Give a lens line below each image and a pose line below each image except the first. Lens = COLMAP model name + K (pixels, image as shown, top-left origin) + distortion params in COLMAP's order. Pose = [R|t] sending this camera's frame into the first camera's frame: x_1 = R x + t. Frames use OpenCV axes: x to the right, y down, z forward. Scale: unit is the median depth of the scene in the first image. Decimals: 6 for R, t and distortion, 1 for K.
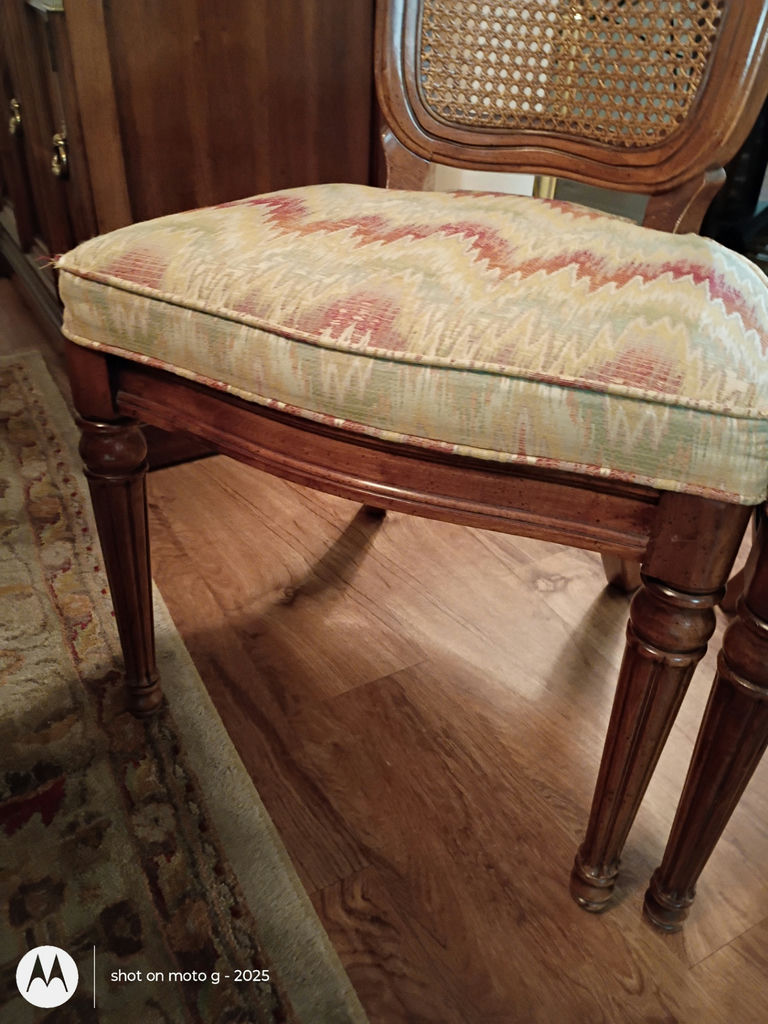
lens RADIAL K [[846.5, 0, 383.4], [0, 846.5, 518.1], [0, 0, 1]] dist [0.043327, -0.047777]
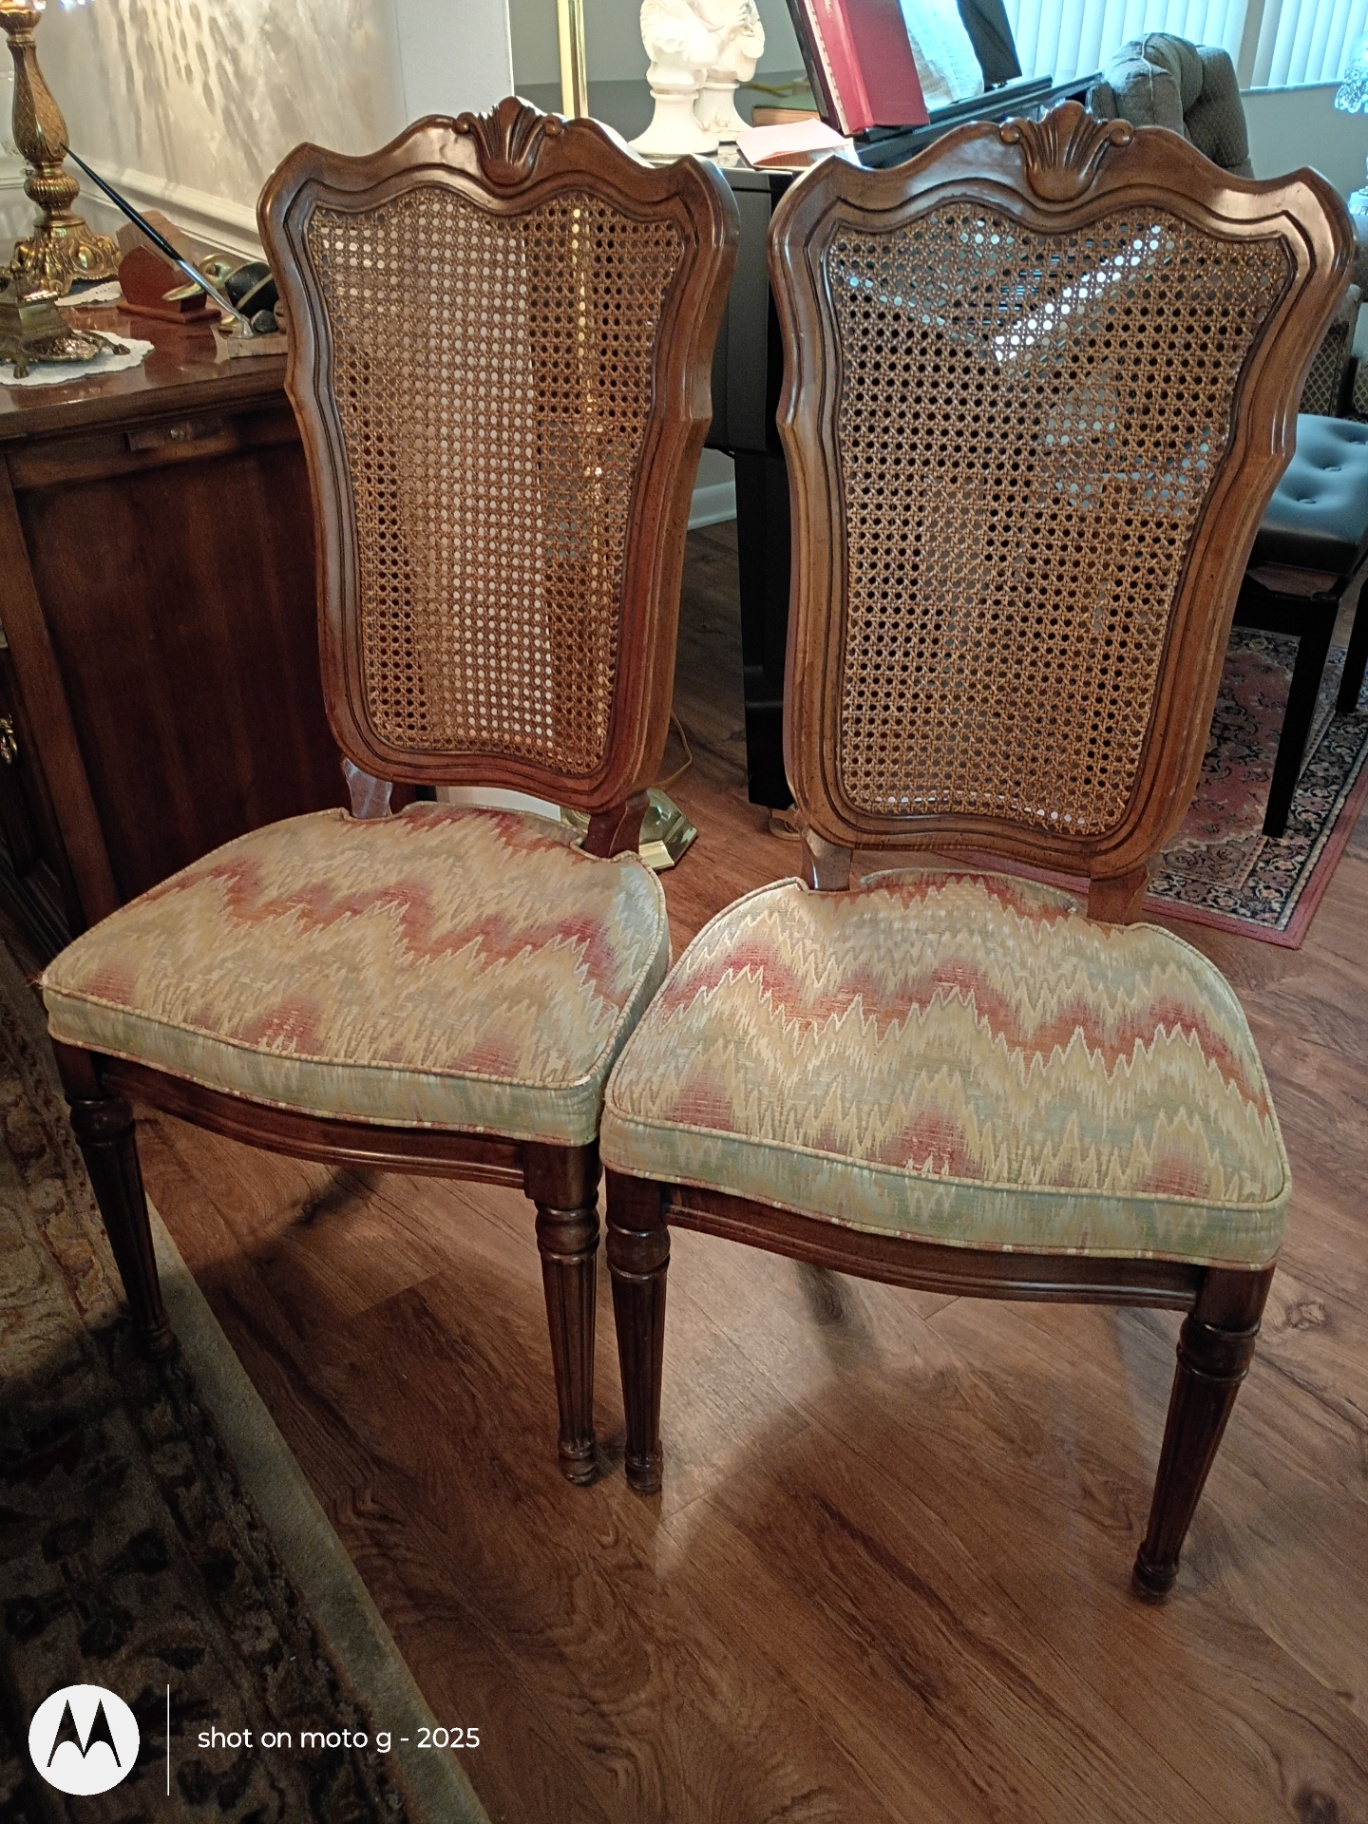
lens RADIAL K [[1507.8, 0, 689.9], [0, 1507.8, 907.7], [0, 0, 1]] dist [0.043327, -0.047777]
pose [[0.992641, -0.101310, 0.066340, 0.323023], [0.103650, 0.994072, -0.032819, -0.200699], [-0.062622, 0.039453, 0.997257, -0.979500]]
